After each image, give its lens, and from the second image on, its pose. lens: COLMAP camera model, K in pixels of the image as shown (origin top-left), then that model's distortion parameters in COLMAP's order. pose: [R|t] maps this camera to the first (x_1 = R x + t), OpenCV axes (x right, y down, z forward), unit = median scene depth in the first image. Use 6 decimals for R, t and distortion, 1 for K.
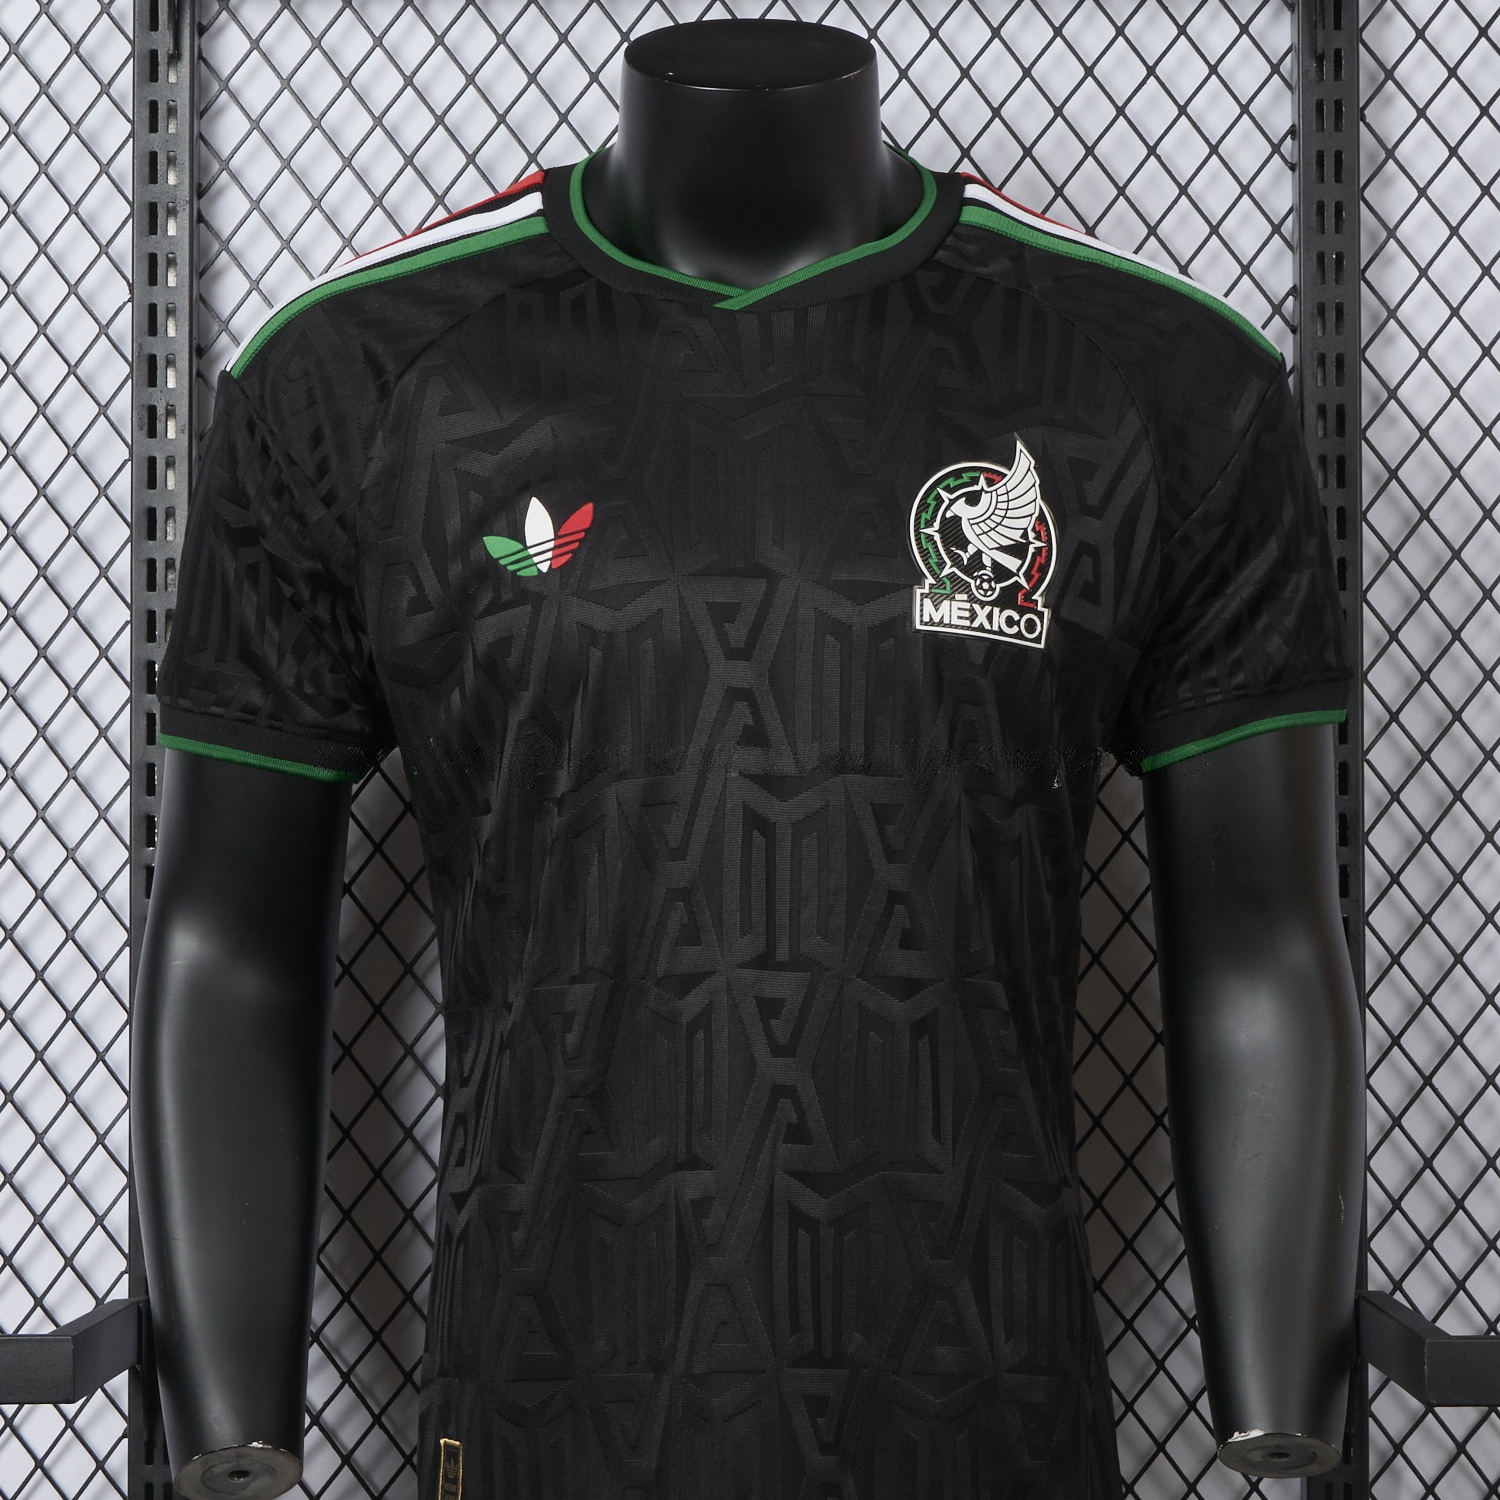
lens RADIAL K [[3047.8, 0, 756.4], [0, 3047.8, 740.8], [0, 0, 1]] dist [0.003447, 0.000000]
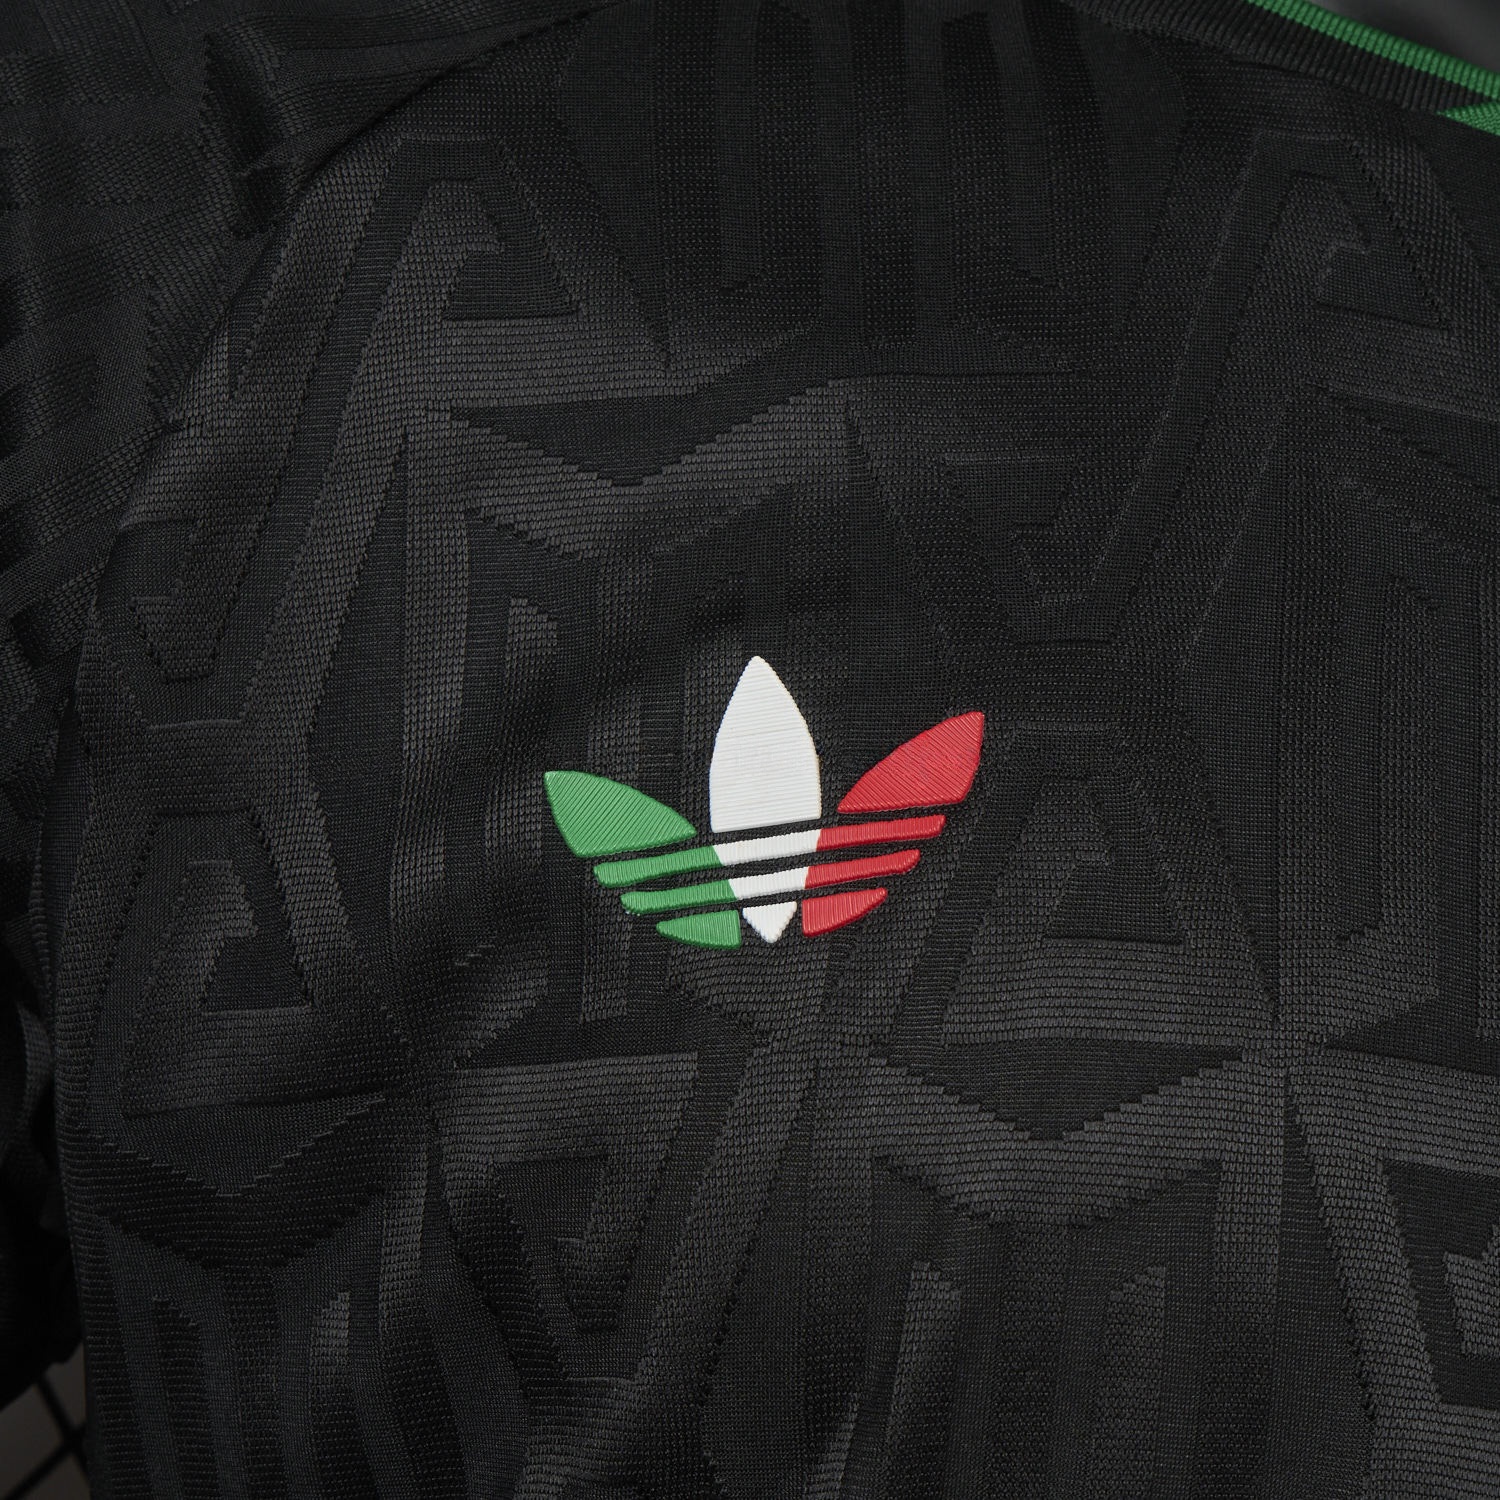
lens RADIAL K [[3047.8, 0, 747.2], [0, 3047.8, 742.0], [0, 0, 1]] dist [0.003447, 0.000000]
pose [[0.982151, 0.161064, 0.097150, -0.097313], [-0.152224, 0.984012, -0.092452, -0.046426], [-0.110487, 0.076013, 0.990966, 0.719693]]
